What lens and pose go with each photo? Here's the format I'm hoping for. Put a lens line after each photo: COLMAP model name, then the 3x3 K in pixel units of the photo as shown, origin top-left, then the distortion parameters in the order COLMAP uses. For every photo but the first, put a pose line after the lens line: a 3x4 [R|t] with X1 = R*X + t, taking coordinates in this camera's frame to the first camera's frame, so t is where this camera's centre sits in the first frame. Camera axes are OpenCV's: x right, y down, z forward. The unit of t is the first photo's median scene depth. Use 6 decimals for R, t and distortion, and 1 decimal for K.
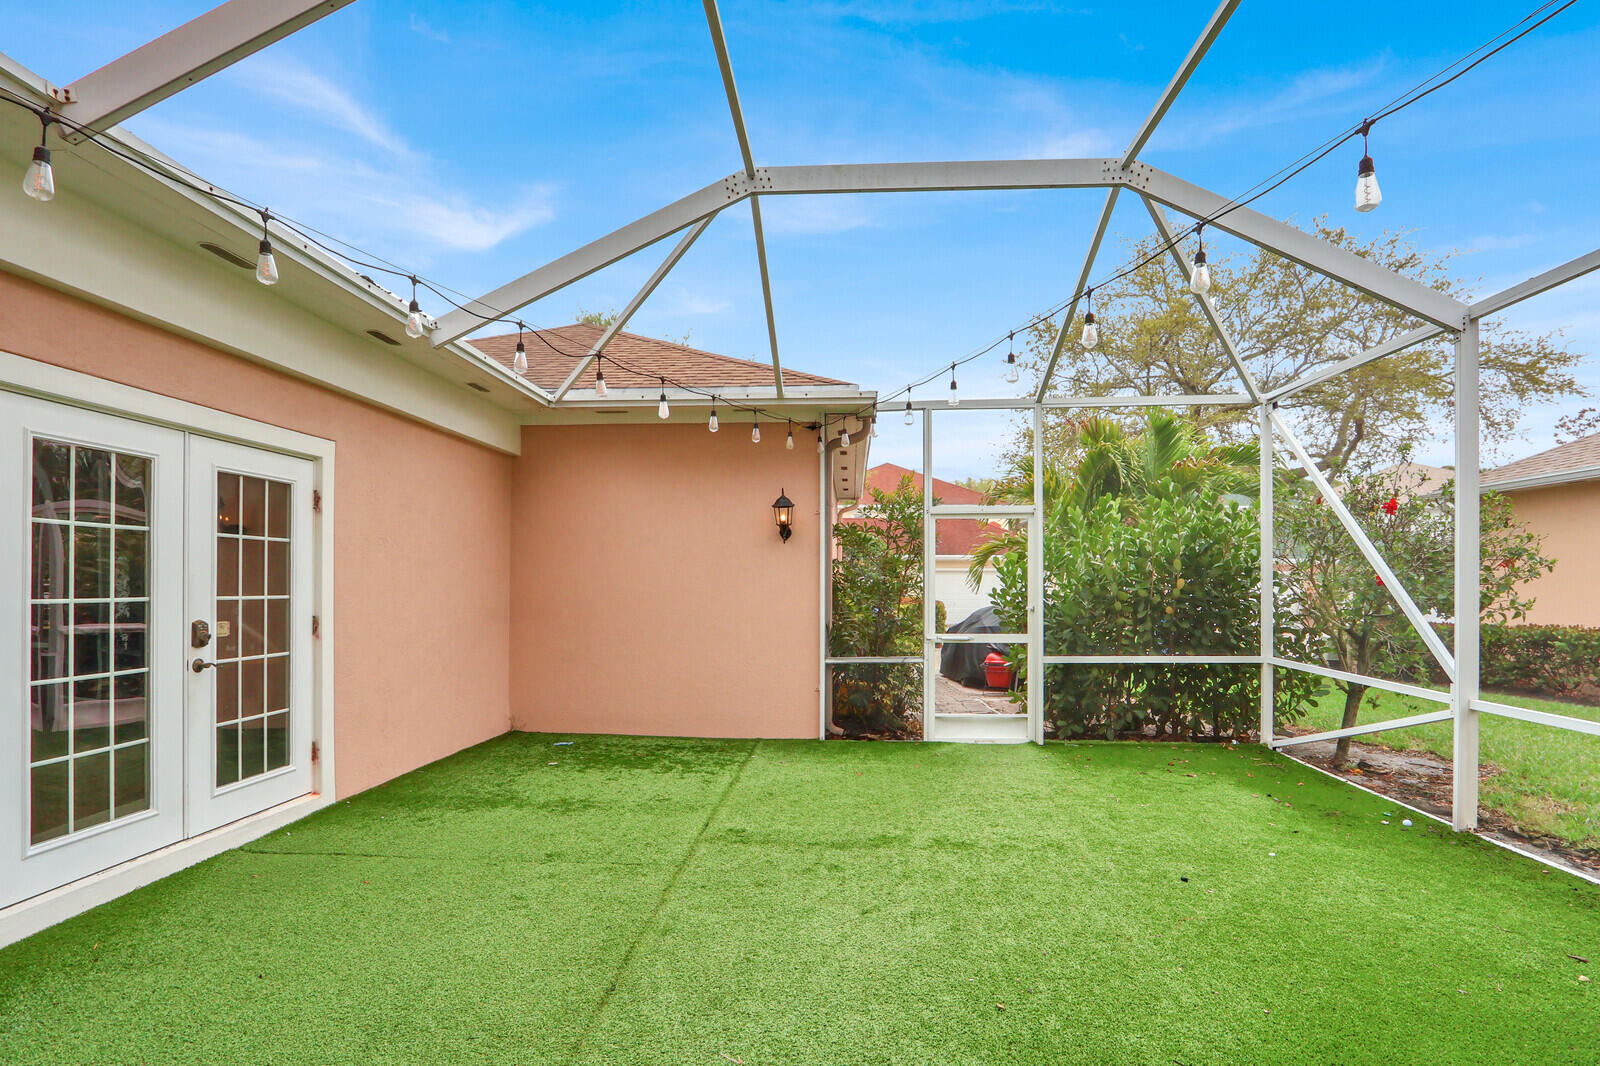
lens RADIAL K [[764.2, 0, 756.9], [0, 764.2, 595.0], [0, 0, 1]] dist [-0.020238, 0.002650]
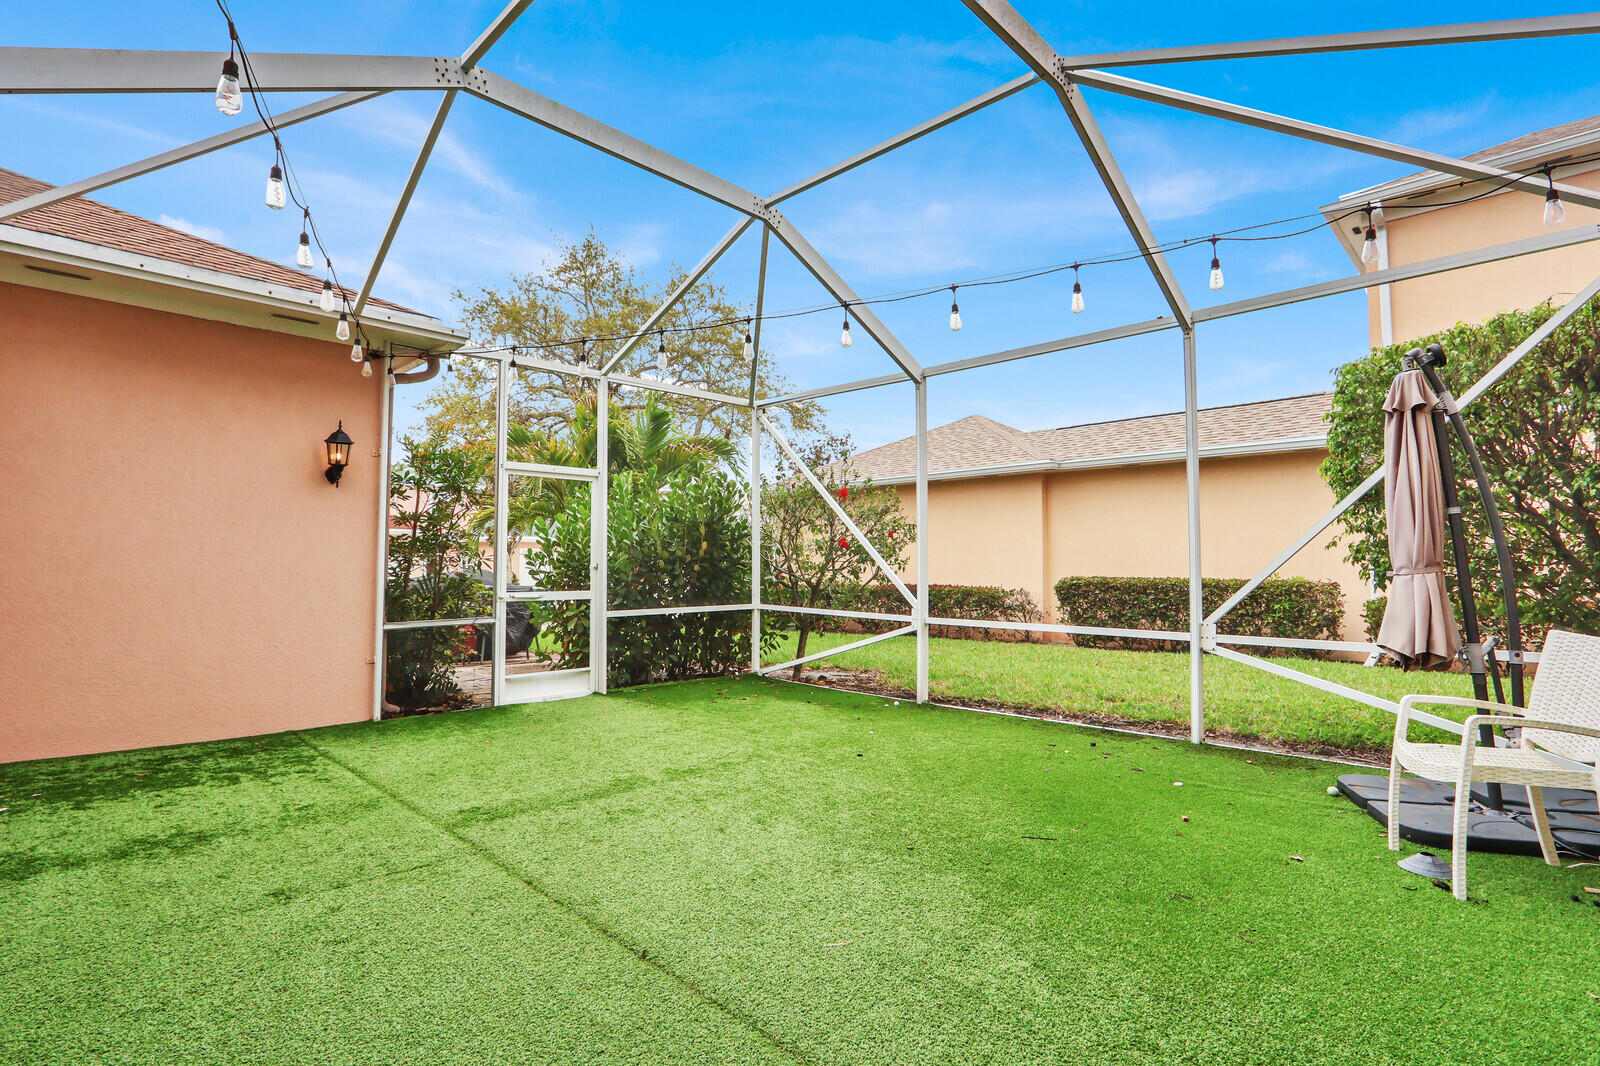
lens RADIAL K [[764.2, 0, 791.1], [0, 764.2, 530.5], [0, 0, 1]] dist [-0.020238, 0.002650]
pose [[0.663445, 0.036160, 0.747351, -0.331546], [0.003688, 0.998661, -0.051593, 0.030977], [-0.748216, 0.036985, 0.662424, 0.118075]]
